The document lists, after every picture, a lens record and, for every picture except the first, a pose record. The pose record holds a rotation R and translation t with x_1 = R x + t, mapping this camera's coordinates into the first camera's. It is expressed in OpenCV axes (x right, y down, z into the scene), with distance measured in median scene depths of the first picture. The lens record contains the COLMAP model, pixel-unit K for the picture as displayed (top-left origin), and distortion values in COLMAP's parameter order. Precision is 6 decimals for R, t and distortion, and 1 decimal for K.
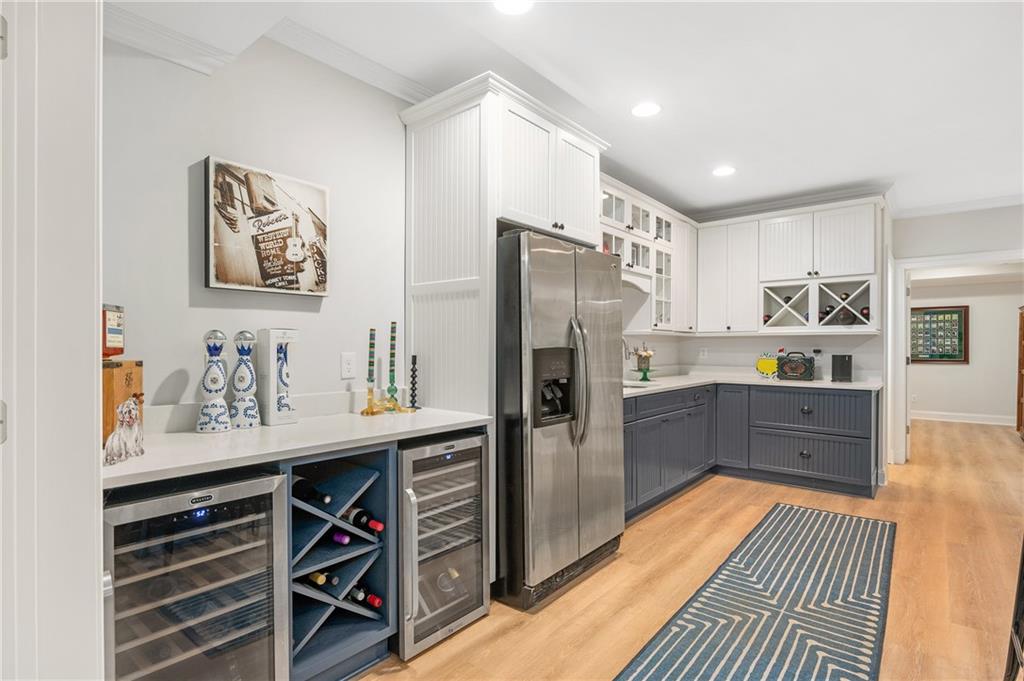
lens RADIAL K [[508.3, 0, 510.7], [0, 508.3, 346.3], [0, 0, 1]] dist [-0.006159, 0.001150]
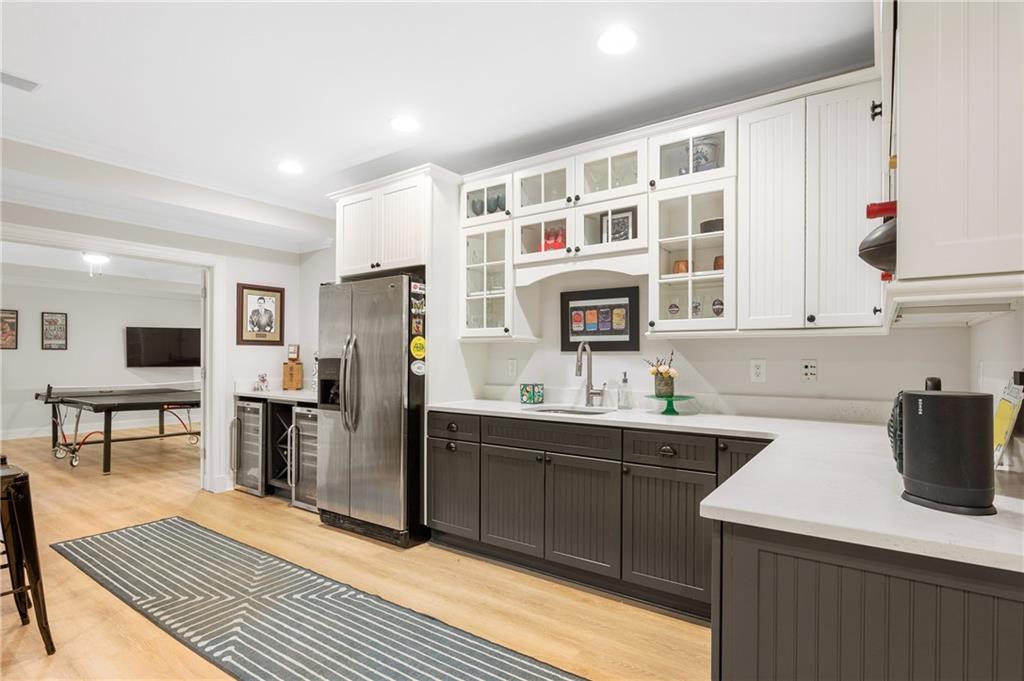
lens RADIAL K [[508.3, 0, 521.9], [0, 508.3, 356.3], [0, 0, 1]] dist [-0.006159, 0.001150]
pose [[0.089284, -0.003589, -0.996000, 1.679998], [-0.002366, 0.999990, -0.003816, 0.000683], [0.996003, 0.002697, 0.089275, 1.482808]]
